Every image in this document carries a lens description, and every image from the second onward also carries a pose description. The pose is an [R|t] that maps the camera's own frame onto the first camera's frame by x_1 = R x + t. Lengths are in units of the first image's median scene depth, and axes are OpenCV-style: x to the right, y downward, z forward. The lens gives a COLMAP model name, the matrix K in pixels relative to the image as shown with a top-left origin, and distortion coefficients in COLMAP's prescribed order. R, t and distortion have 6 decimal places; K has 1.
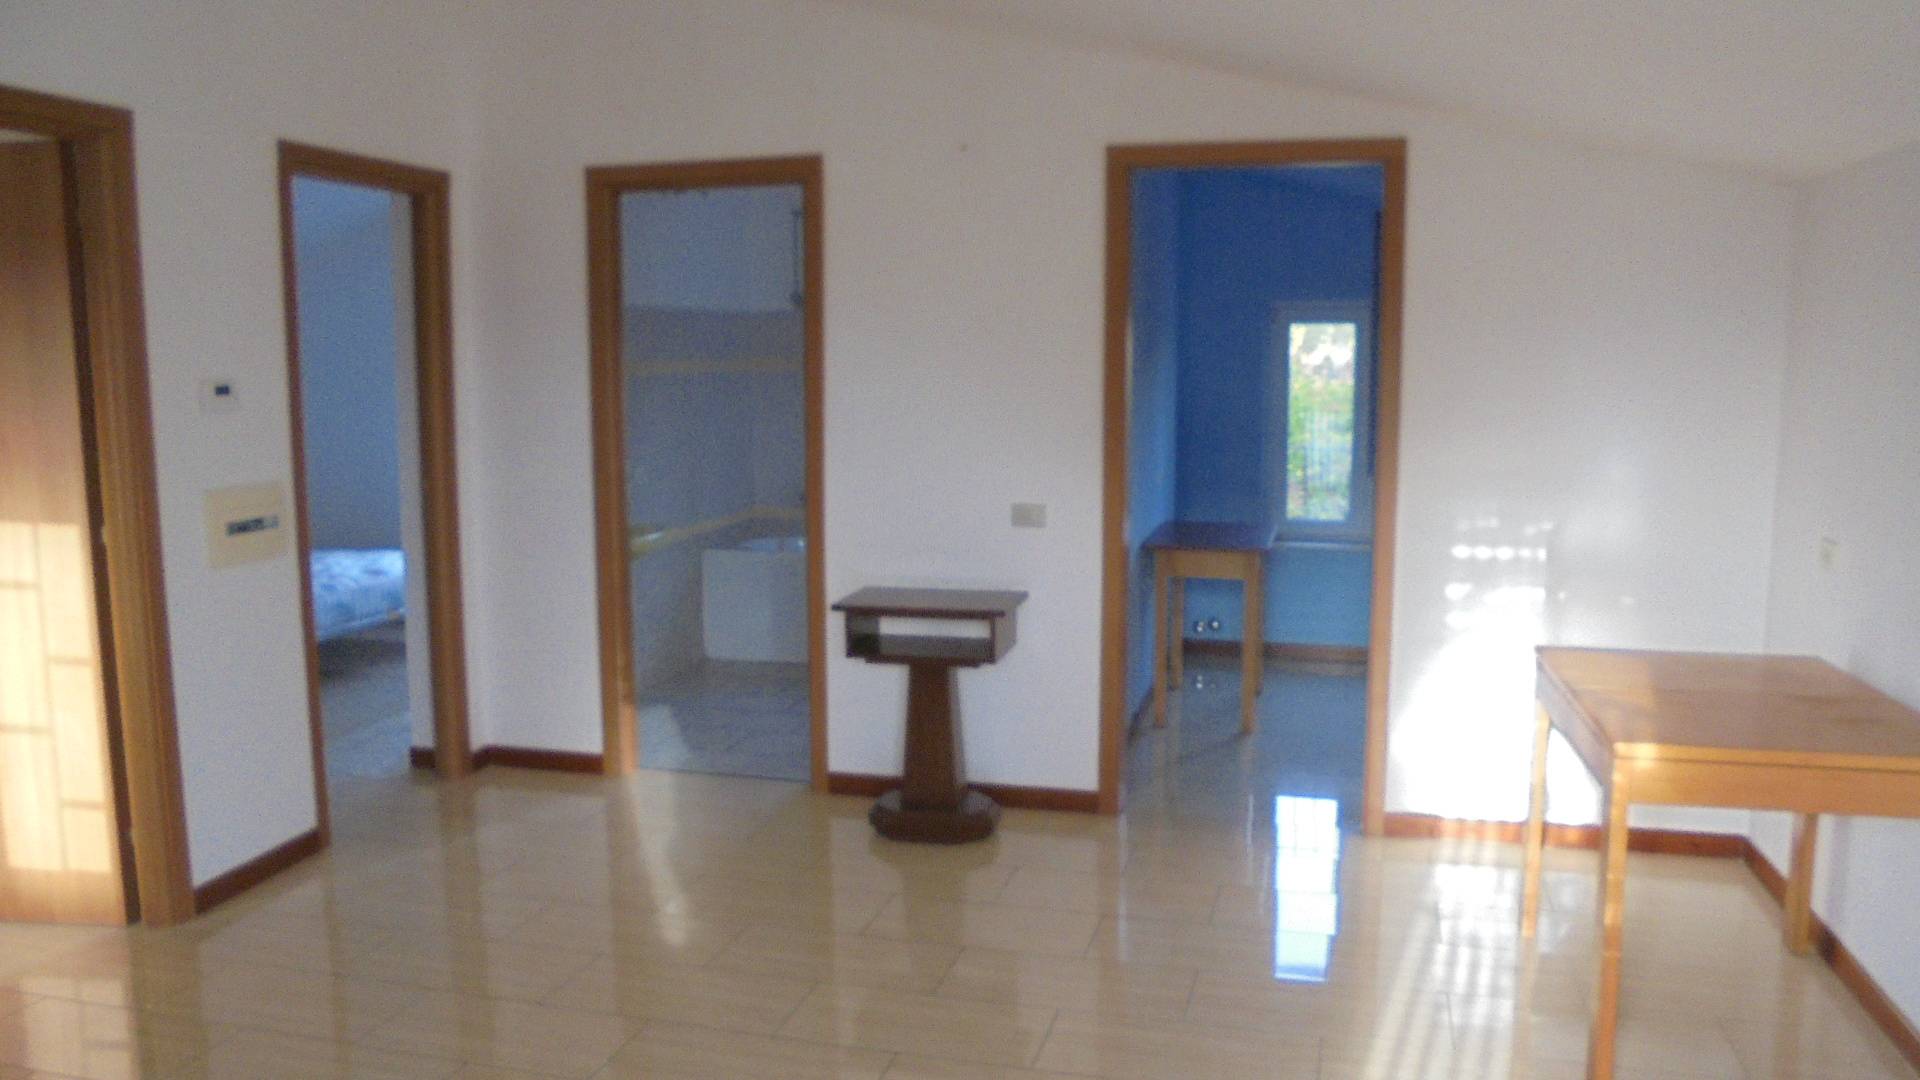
lens RADIAL K [[1488.9, 0, 886.3], [0, 1488.9, 540.4], [0, 0, 1]] dist [-0.136082, 0.141132]
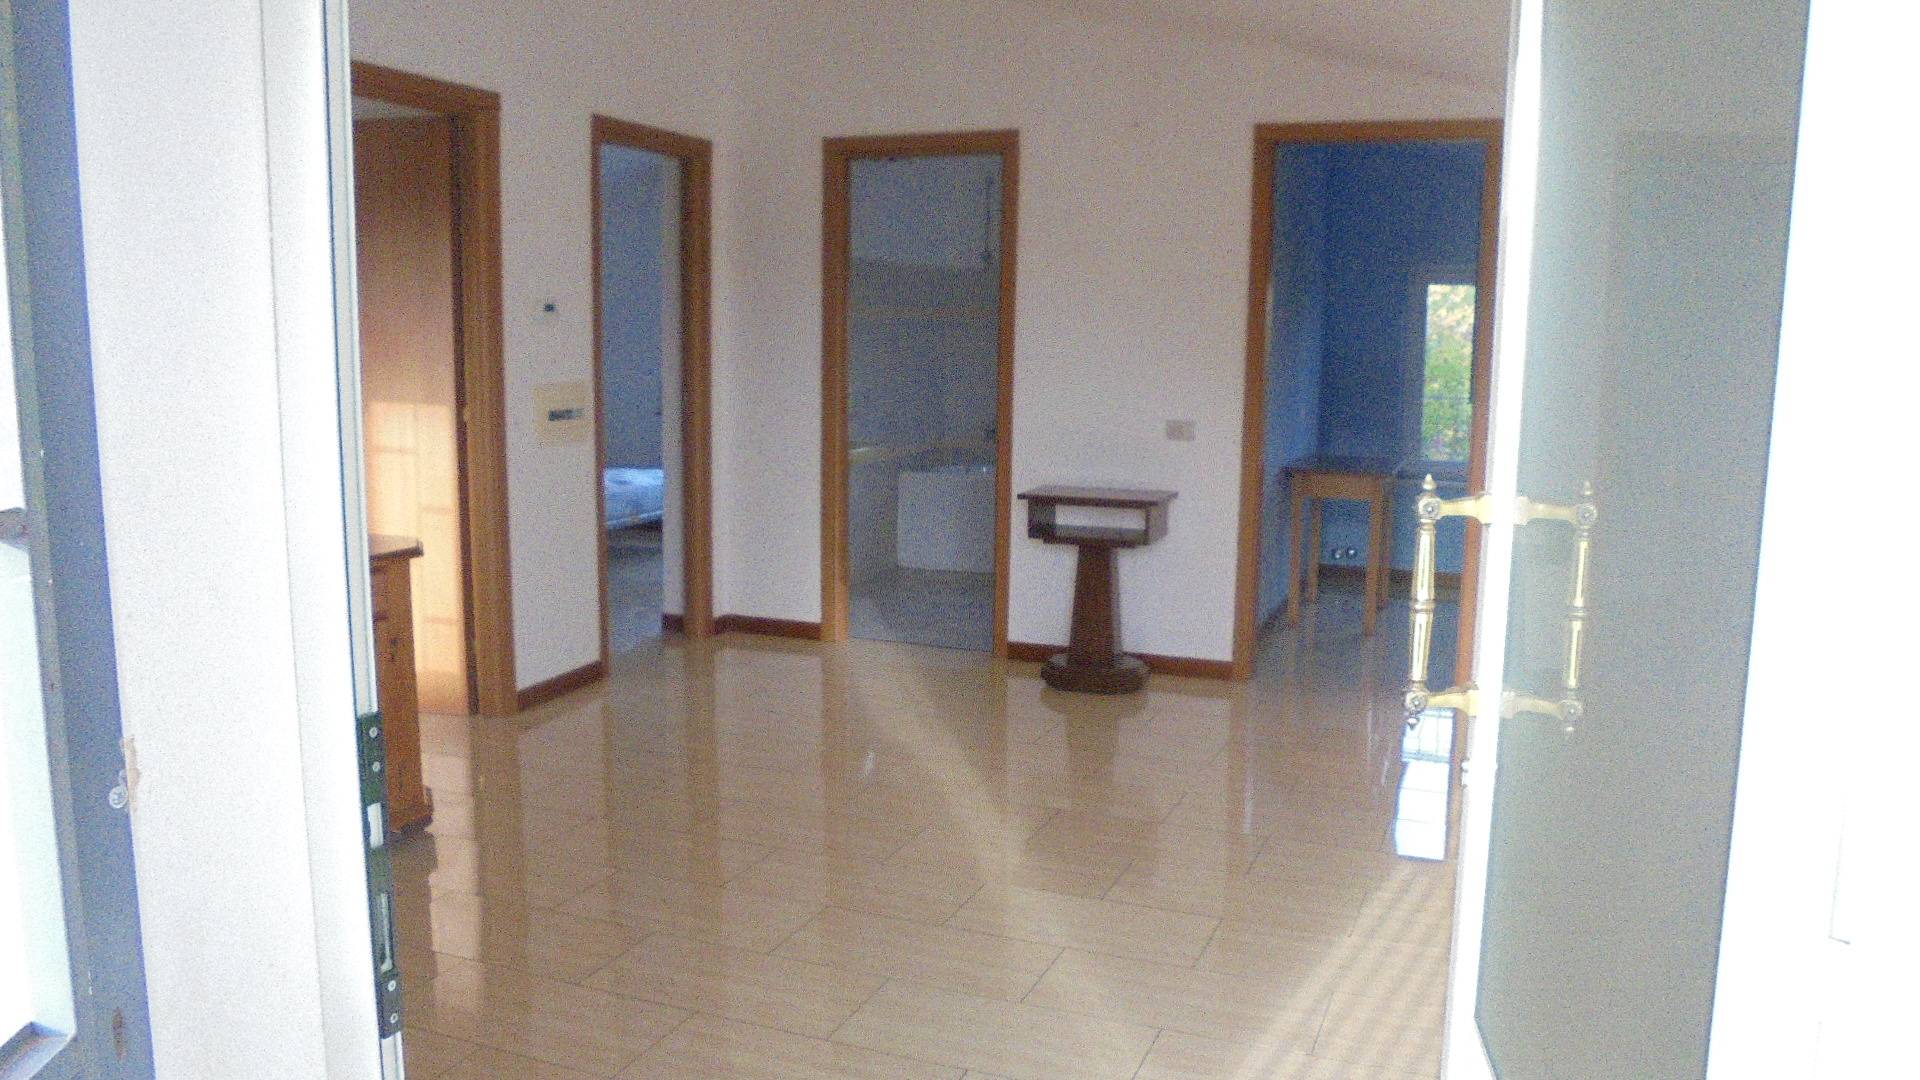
lens RADIAL K [[1488.9, 0, 886.3], [0, 1488.9, 540.4], [0, 0, 1]] dist [-0.136082, 0.141132]
pose [[0.993280, 0.031485, -0.111367, -0.005469], [-0.029655, 0.999397, 0.018051, 0.057571], [0.111868, -0.014628, 0.993615, -0.220937]]
